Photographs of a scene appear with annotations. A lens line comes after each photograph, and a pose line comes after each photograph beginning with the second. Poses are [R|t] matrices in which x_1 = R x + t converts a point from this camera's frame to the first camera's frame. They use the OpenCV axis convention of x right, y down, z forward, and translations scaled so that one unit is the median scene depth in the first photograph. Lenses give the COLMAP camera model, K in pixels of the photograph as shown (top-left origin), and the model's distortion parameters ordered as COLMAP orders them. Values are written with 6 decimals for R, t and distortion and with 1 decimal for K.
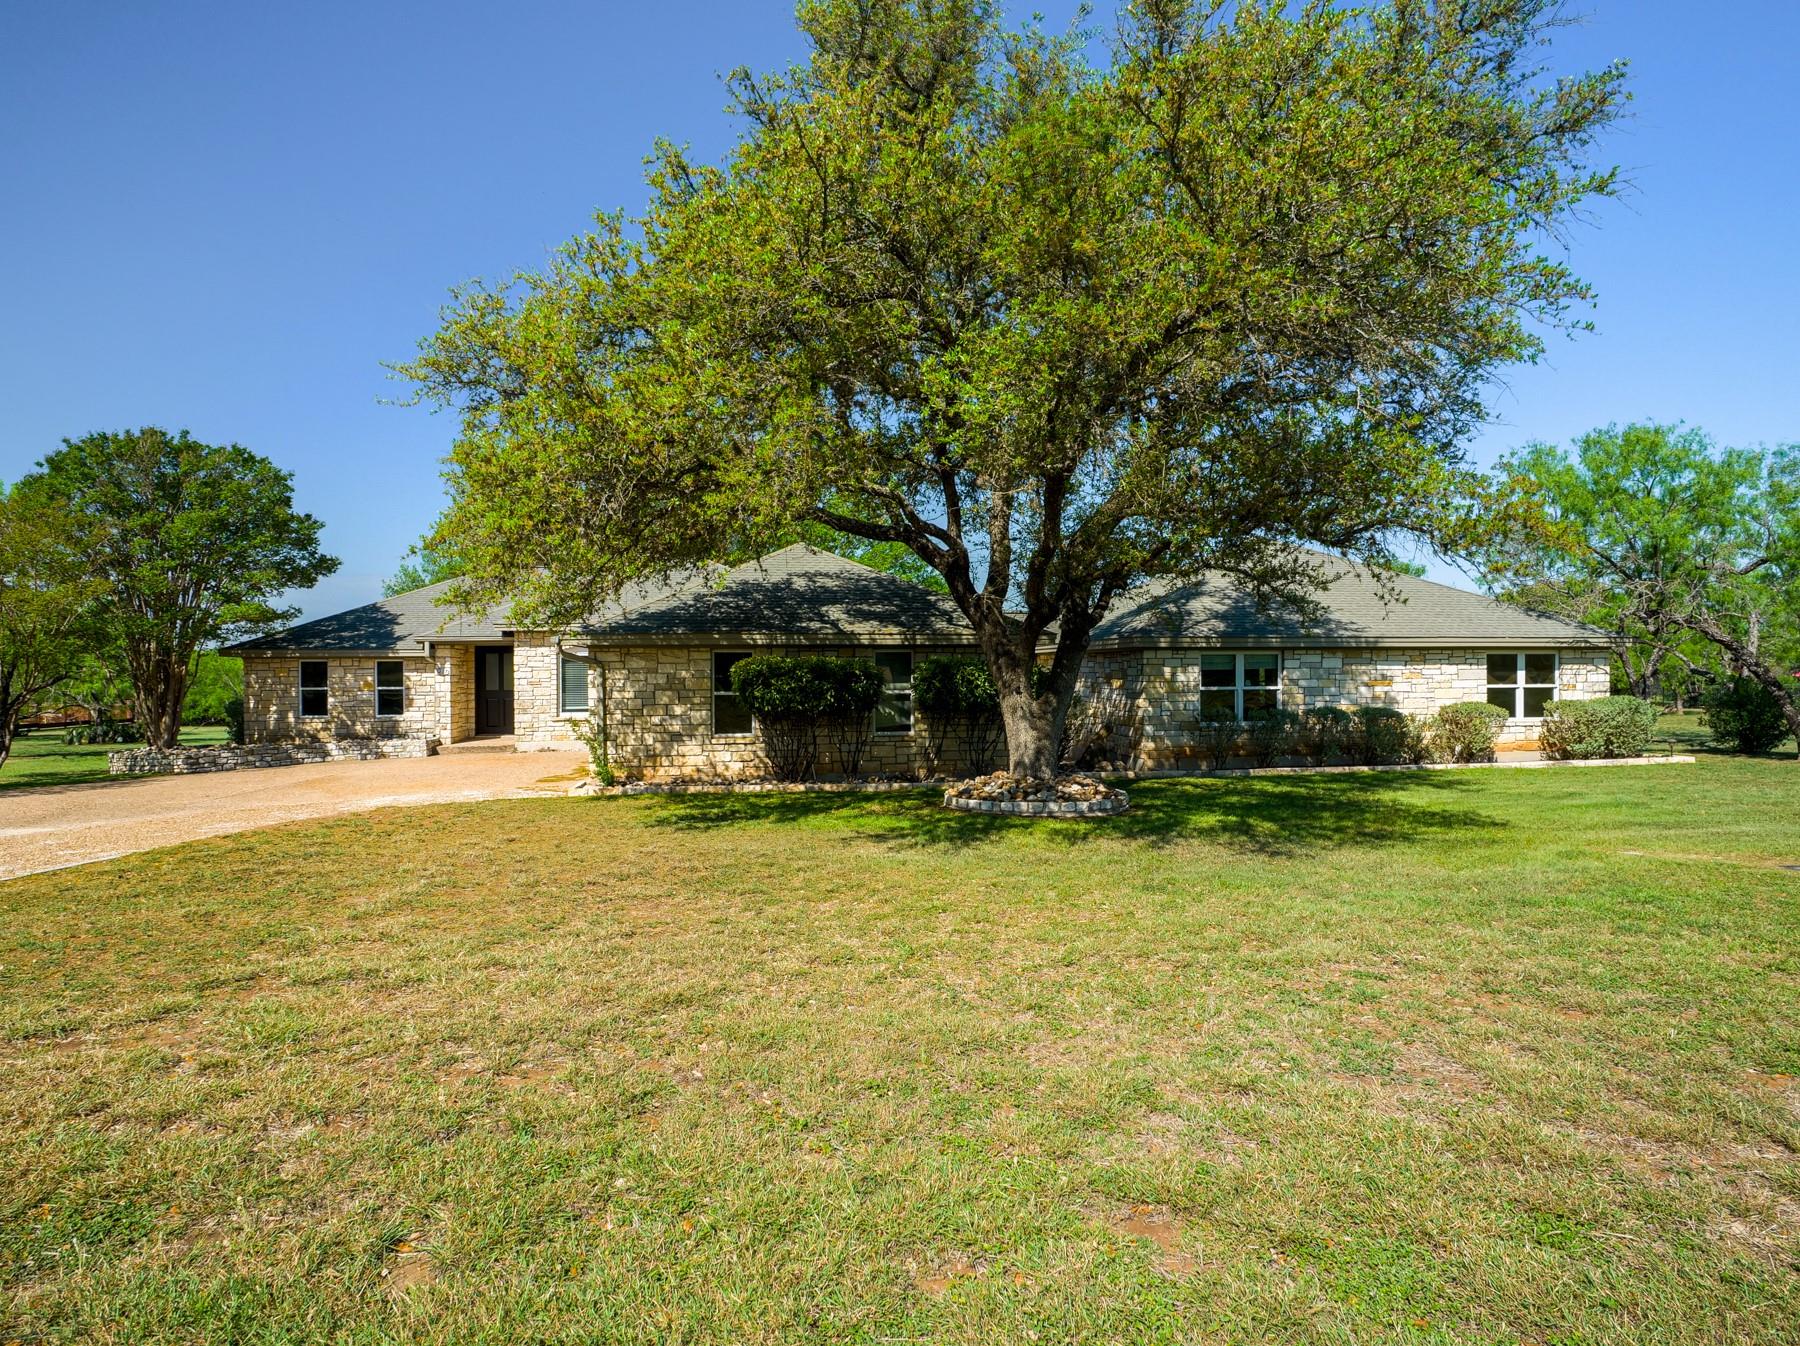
lens RADIAL K [[1002.4, 0, 900.9], [0, 1002.4, 675.7], [0, 0, 1]] dist [0.000284, 0.001292]
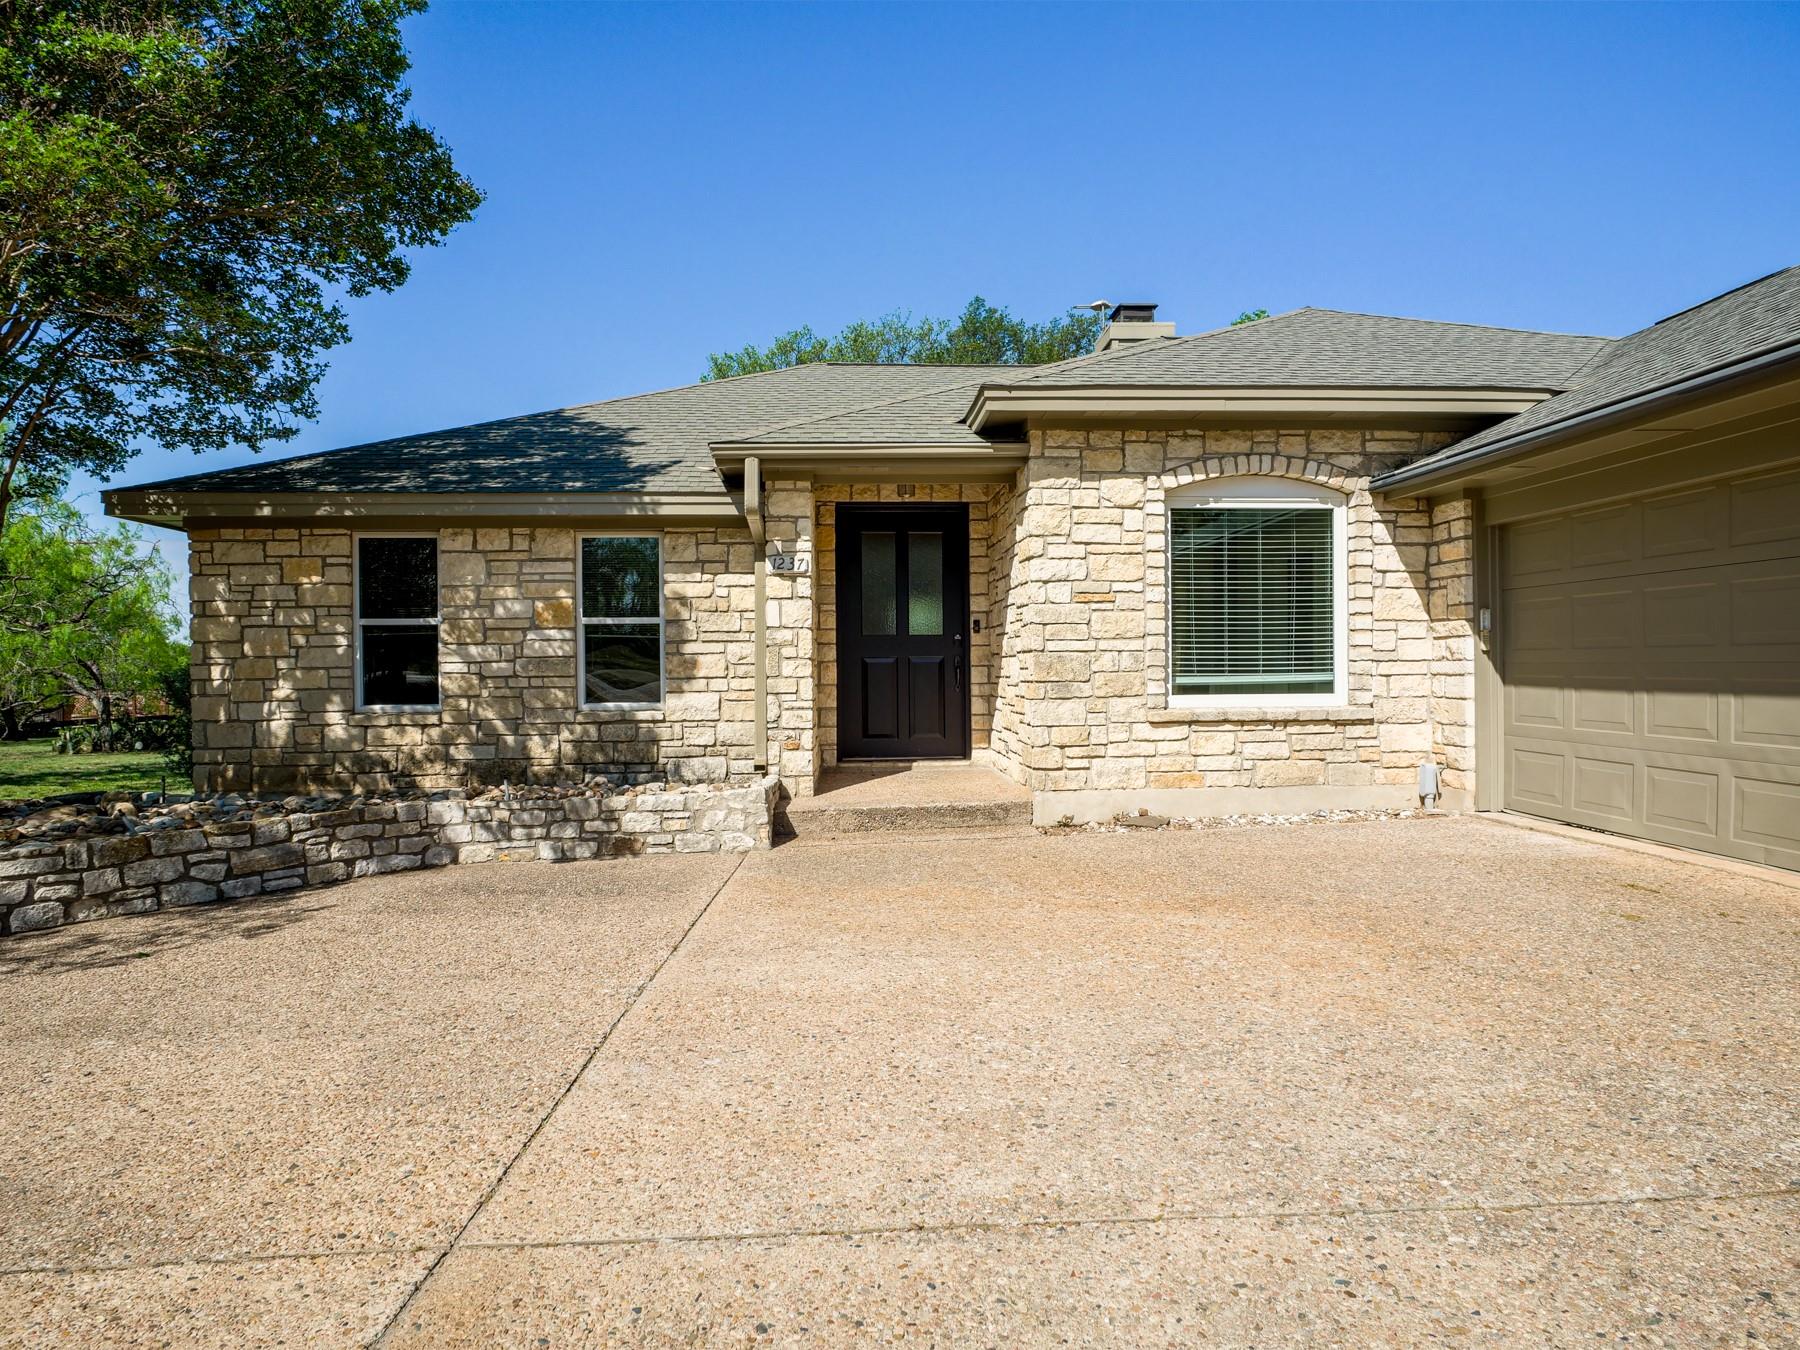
lens RADIAL K [[981.4, 0, 904.7], [0, 981.4, 675.8], [0, 0, 1]] dist [-0.008042, 0.001472]
pose [[0.995669, -0.005844, -0.092782, -0.395079], [0.006597, 0.999948, 0.007804, 0.028487], [0.092732, -0.008382, 0.995656, 0.702805]]
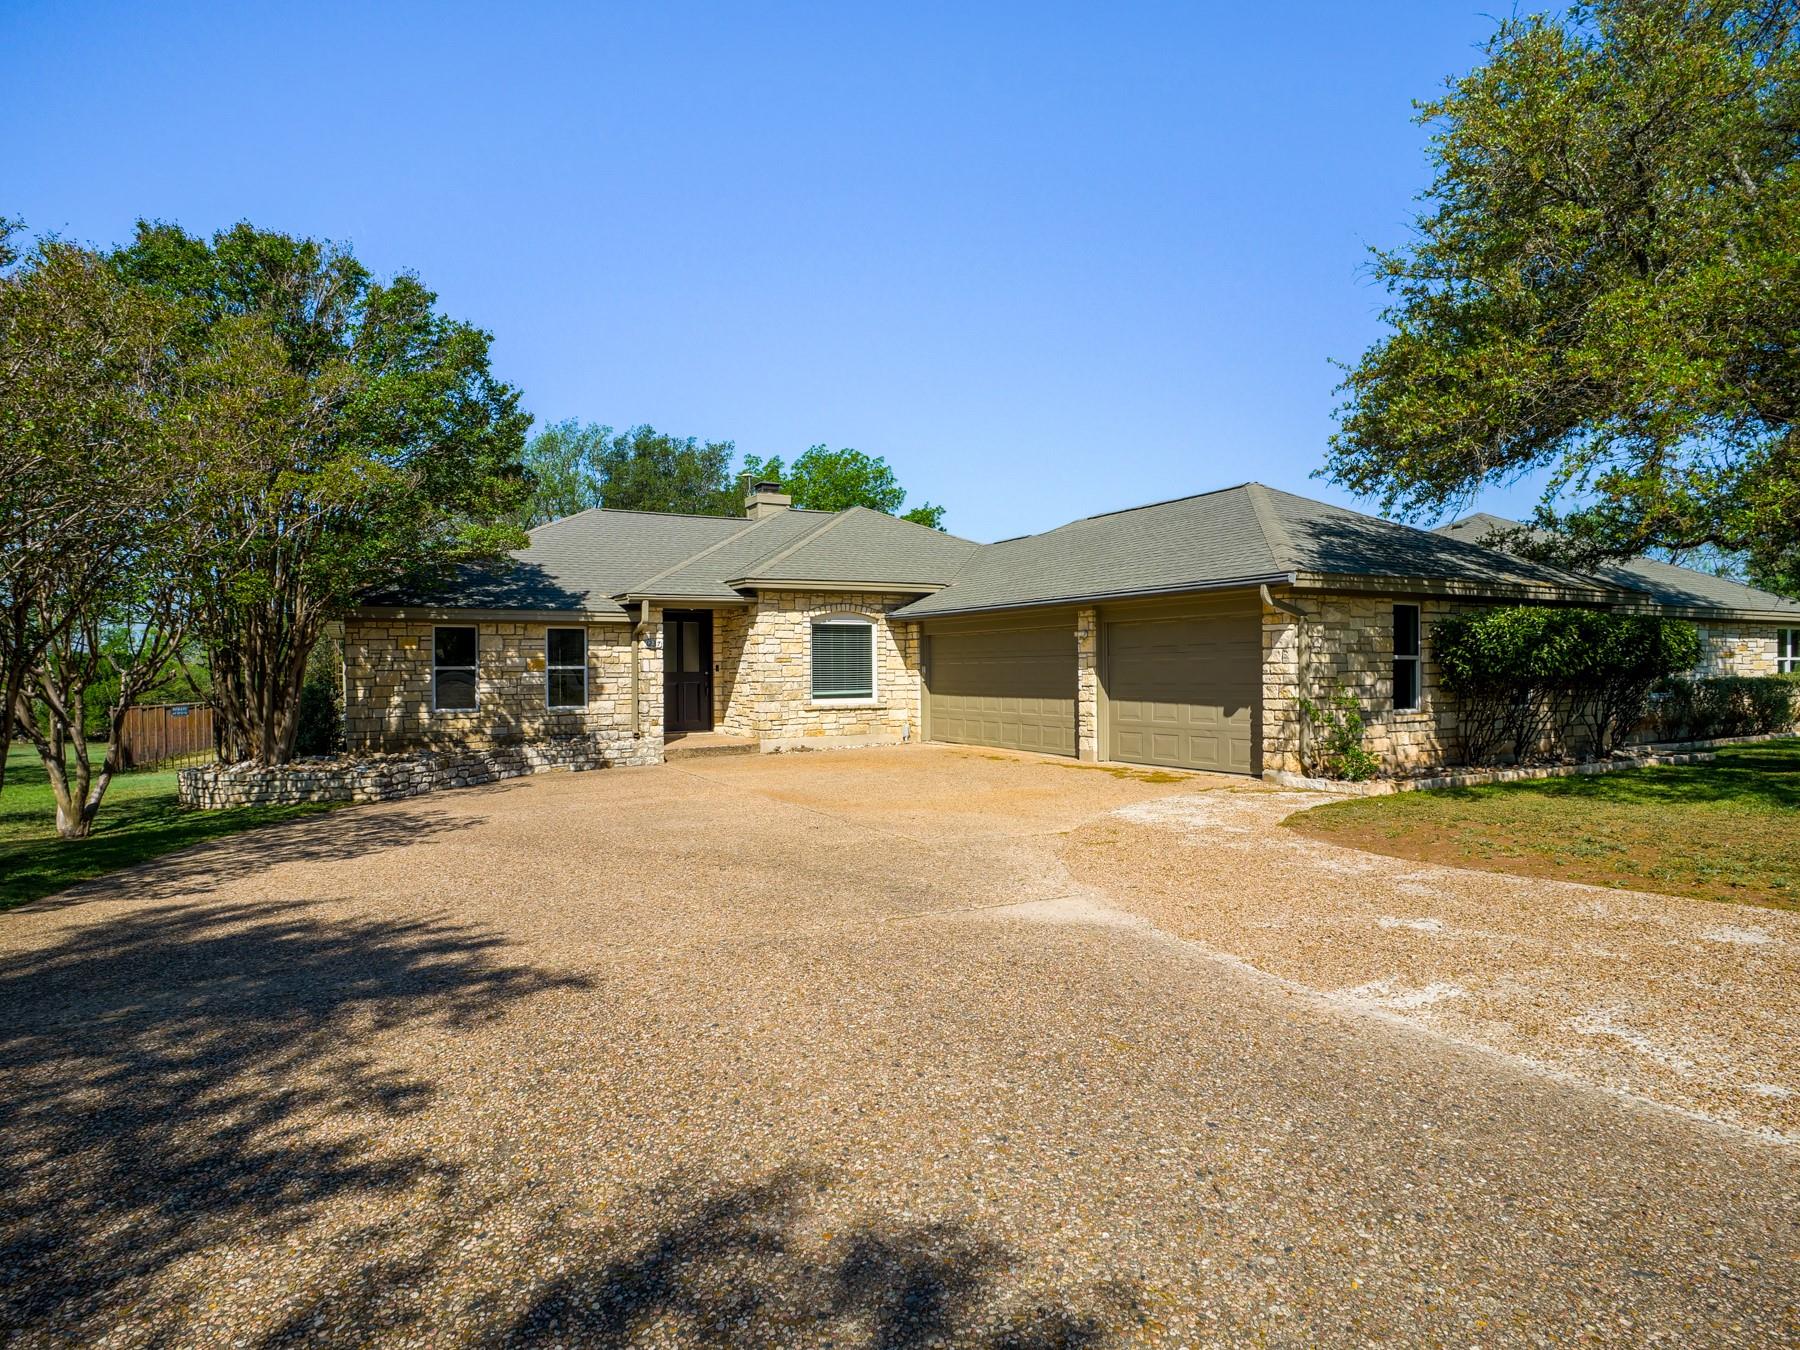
lens RADIAL K [[981.4, 0, 895.9], [0, 981.4, 681.4], [0, 0, 1]] dist [-0.008042, 0.001472]
pose [[0.939871, -0.009778, 0.341390, -0.535533], [0.007171, 0.999935, 0.008899, 0.017625], [-0.341455, -0.005916, 0.939880, 0.289883]]
